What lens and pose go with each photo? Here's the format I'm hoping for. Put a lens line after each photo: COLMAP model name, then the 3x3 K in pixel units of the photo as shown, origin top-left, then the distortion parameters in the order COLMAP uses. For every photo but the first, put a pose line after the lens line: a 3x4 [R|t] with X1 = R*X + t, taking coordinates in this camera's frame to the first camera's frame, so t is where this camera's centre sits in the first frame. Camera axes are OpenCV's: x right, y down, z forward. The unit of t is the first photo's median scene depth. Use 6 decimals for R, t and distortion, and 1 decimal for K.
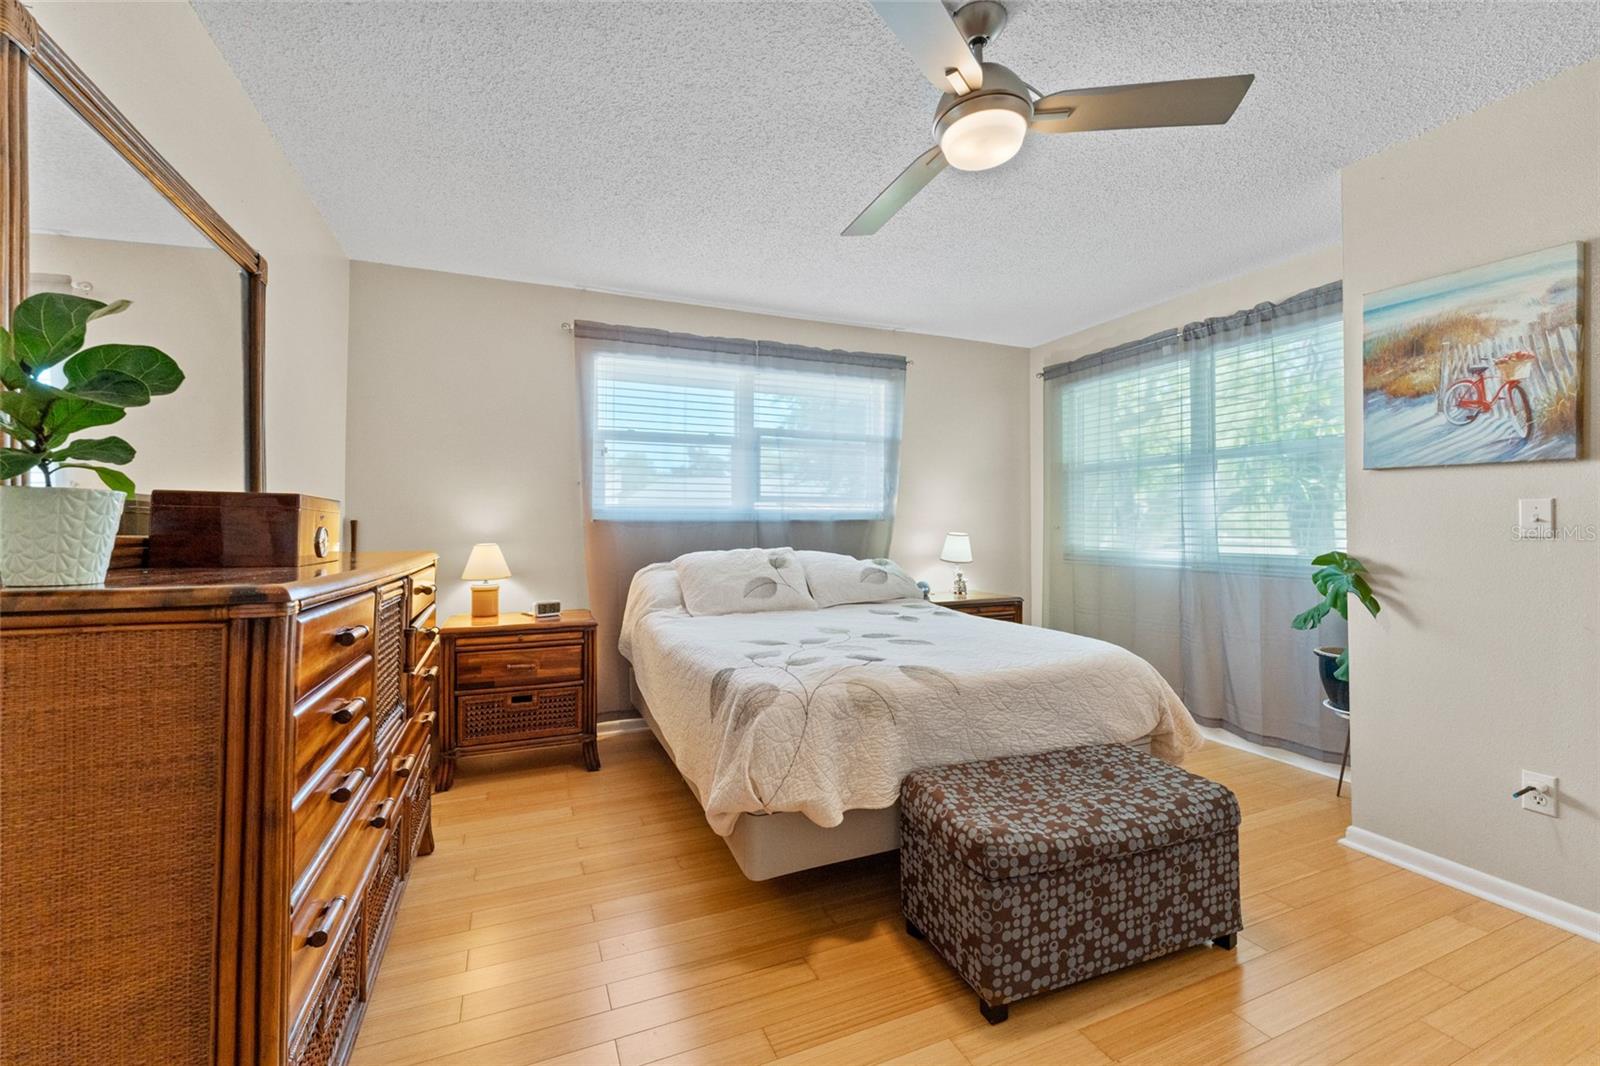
lens RADIAL K [[654.8, 0, 795.9], [0, 654.8, 520.0], [0, 0, 1]] dist [-0.004375, 0.001793]
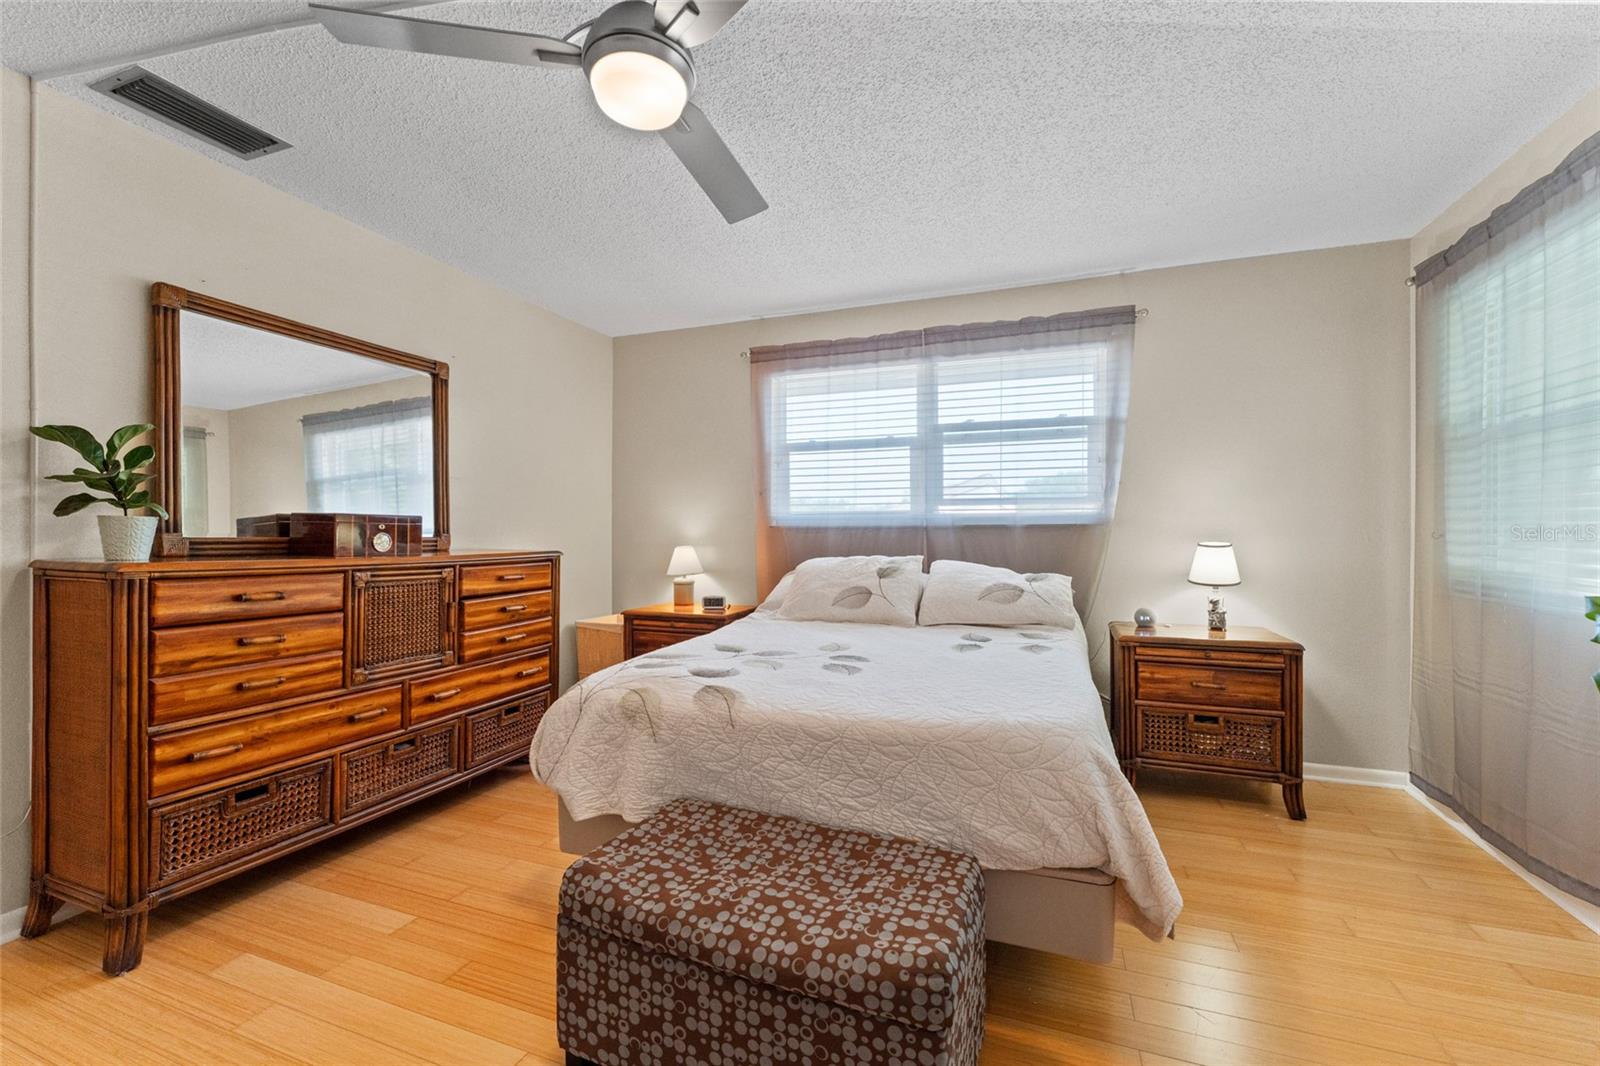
lens RADIAL K [[654.8, 0, 798.0], [0, 654.8, 533.9], [0, 0, 1]] dist [-0.004375, 0.001793]
pose [[0.727013, 0.004017, -0.686612, 0.820240], [0.006178, 0.999904, 0.012391, -0.000692], [0.686595, -0.013251, 0.726919, 0.389759]]
